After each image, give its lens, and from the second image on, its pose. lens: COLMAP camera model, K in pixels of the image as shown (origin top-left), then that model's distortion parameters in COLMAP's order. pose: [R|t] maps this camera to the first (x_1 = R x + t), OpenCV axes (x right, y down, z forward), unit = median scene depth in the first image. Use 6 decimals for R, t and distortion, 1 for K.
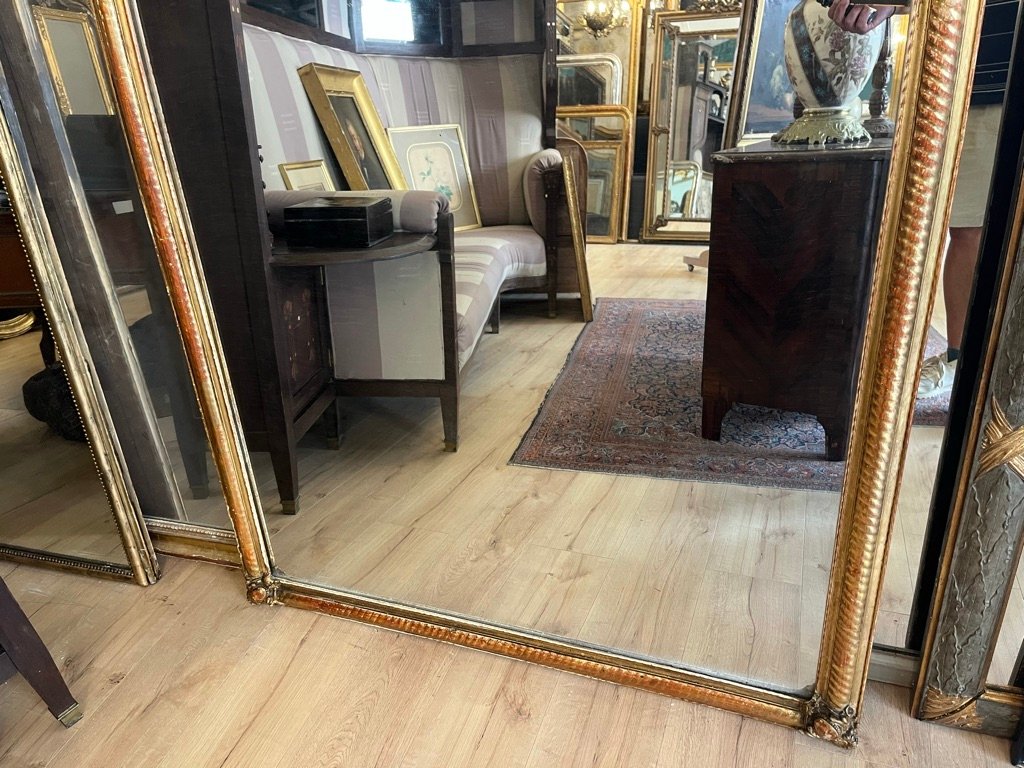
lens RADIAL K [[775.1, 0, 520.4], [0, 775.1, 387.7], [0, 0, 1]] dist [0.051989, -0.065418]
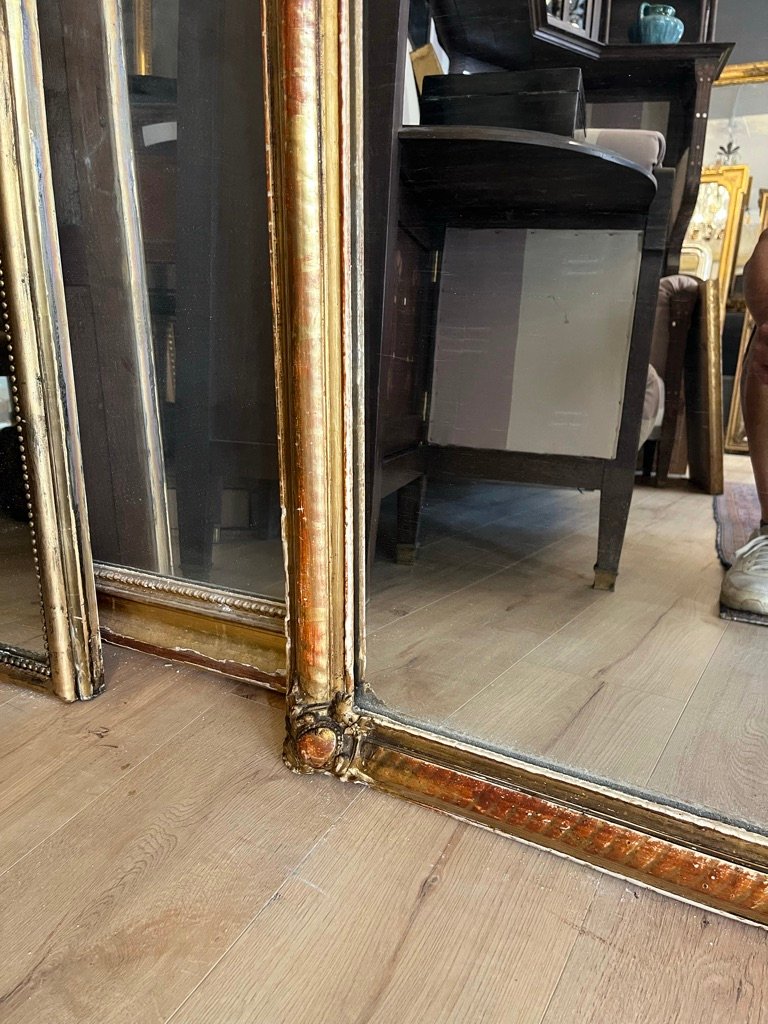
lens RADIAL K [[775.1, 0, 384.0], [0, 775.1, 512.0], [0, 0, 1]] dist [0.051989, -0.065418]
pose [[0.983382, 0.107401, -0.146375, -0.207542], [-0.130250, 0.979020, -0.156703, 0.166804], [0.126474, 0.173164, 0.976739, 0.478421]]
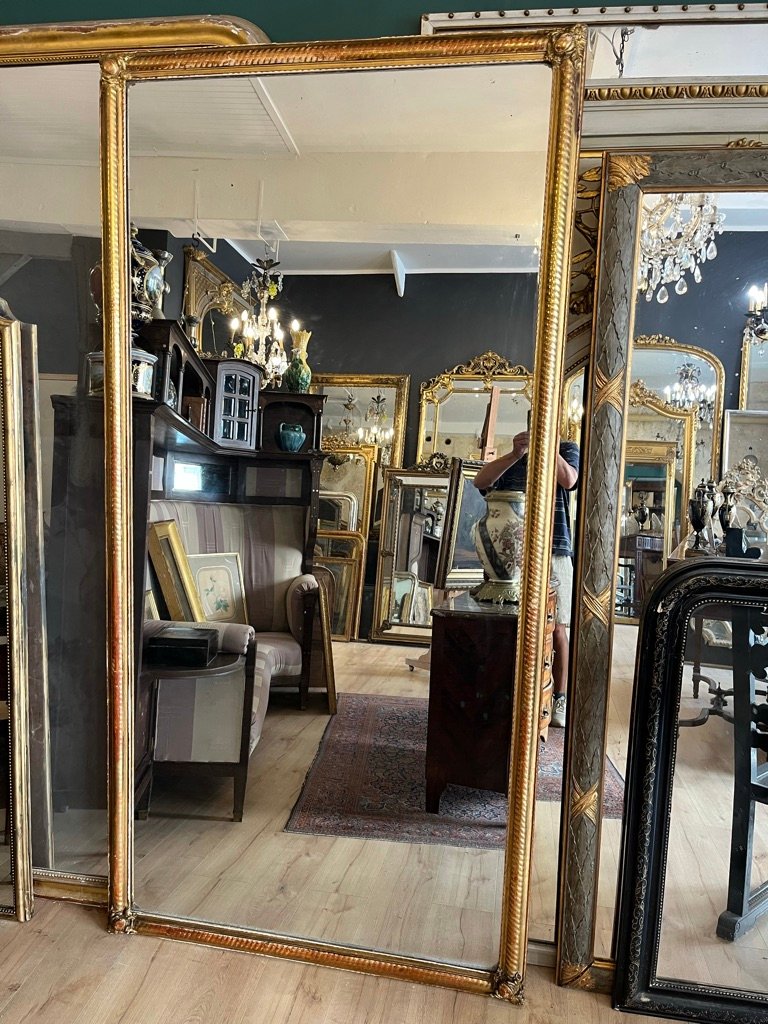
lens RADIAL K [[768.9, 0, 385.5], [0, 768.9, 515.3], [0, 0, 1]] dist [0.081708, -0.109903]
pose [[0.981125, 0.074425, 0.178477, -0.140940], [-0.014128, 0.948089, -0.317691, 0.007988], [-0.192856, 0.309173, 0.931246, -0.494430]]
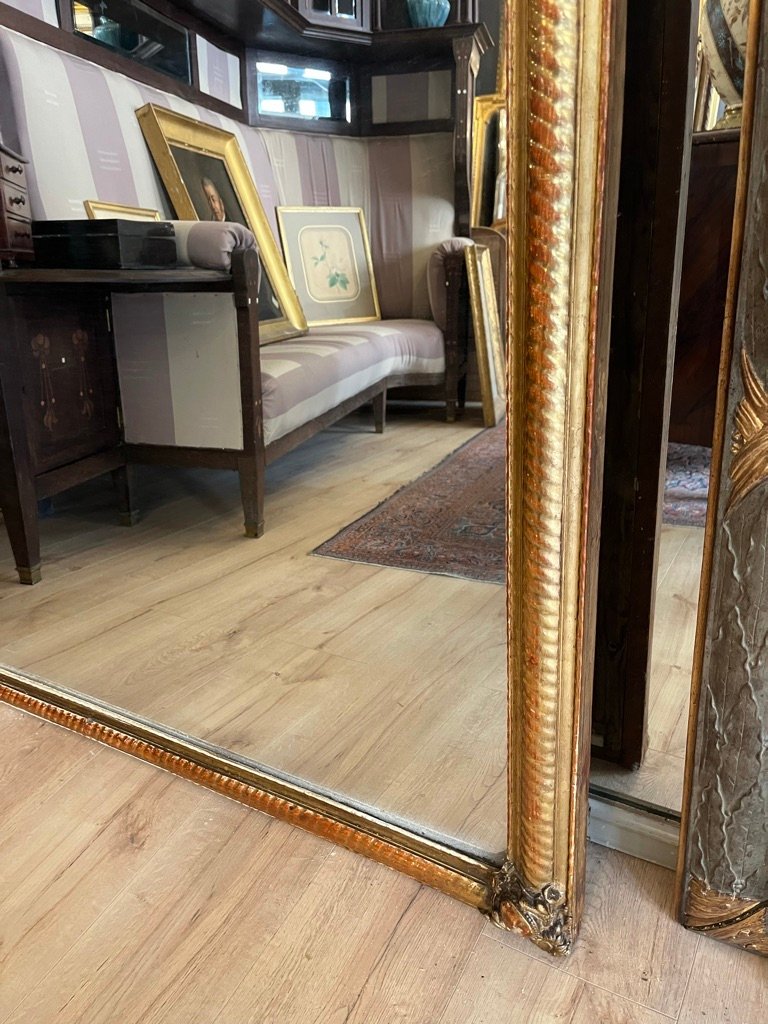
lens RADIAL K [[775.1, 0, 384.0], [0, 775.1, 512.0], [0, 0, 1]] dist [0.051989, -0.065418]
pose [[0.985428, 0.064076, -0.157561, 0.226276], [-0.068650, 0.997358, -0.023761, 0.078837], [0.155622, 0.034231, 0.987223, 0.211417]]
